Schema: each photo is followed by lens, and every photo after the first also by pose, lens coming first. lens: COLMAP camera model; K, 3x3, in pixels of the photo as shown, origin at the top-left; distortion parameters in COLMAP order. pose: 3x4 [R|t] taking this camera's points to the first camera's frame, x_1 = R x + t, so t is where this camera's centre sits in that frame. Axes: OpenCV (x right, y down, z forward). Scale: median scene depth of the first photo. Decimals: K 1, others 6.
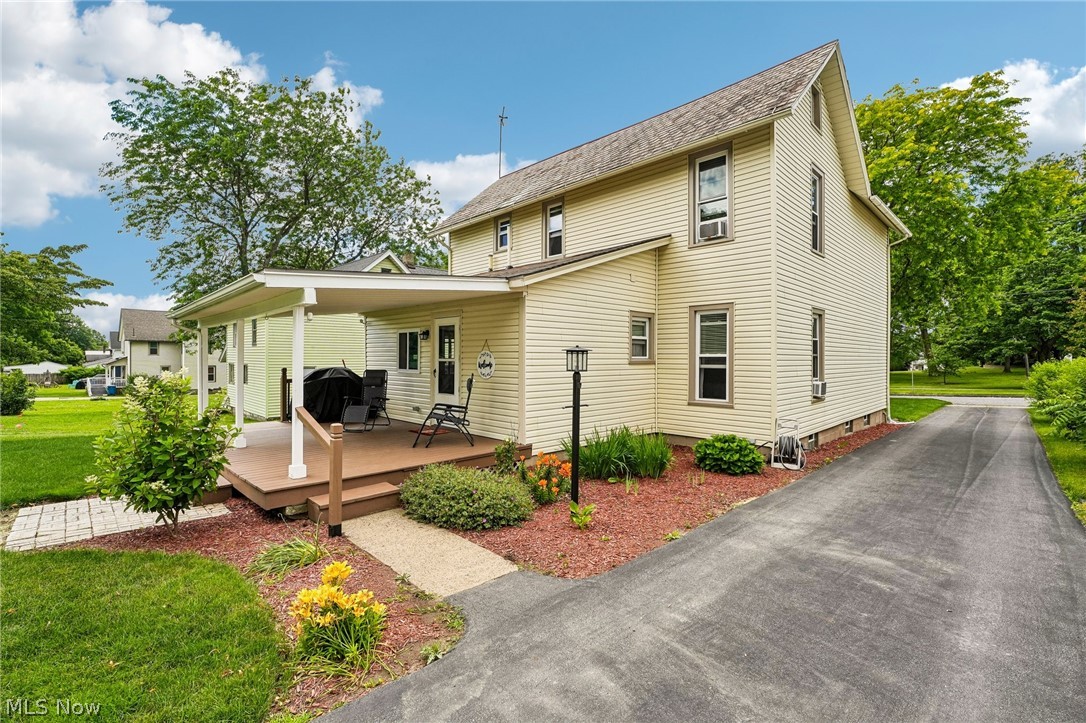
lens RADIAL K [[493.9, 0, 570.8], [0, 493.9, 352.2], [0, 0, 1]] dist [-0.018432, -0.000115]
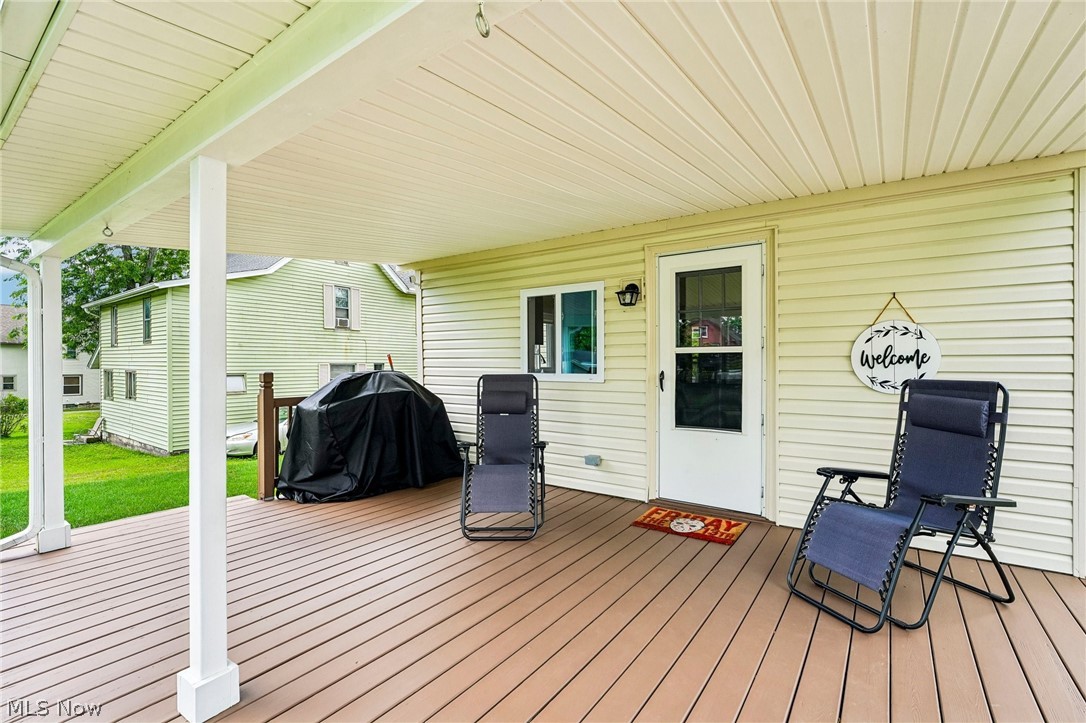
lens RADIAL K [[481.7, 0, 560.0], [0, 481.7, 361.0], [0, 0, 1]] dist [-0.015955, -0.001359]
pose [[0.986705, -0.004245, 0.162463, -0.424267], [0.003615, 0.999985, 0.004172, 0.021884], [-0.162479, -0.003529, 0.986706, 0.582162]]
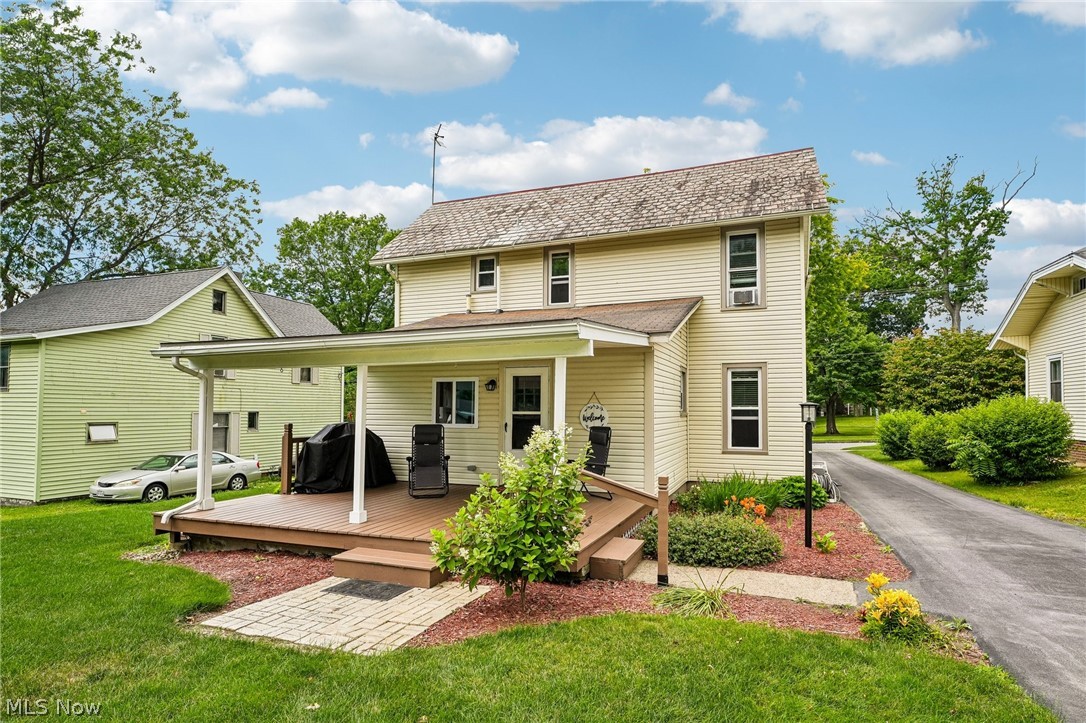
lens RADIAL K [[563.3, 0, 585.5], [0, 563.3, 372.9], [0, 0, 1]] dist [-0.003816, 0.002686]
pose [[0.904385, 0.027718, 0.425817, -0.575643], [-0.004709, 0.998476, -0.054992, -0.001531], [-0.426692, 0.047729, 0.903137, -0.005921]]
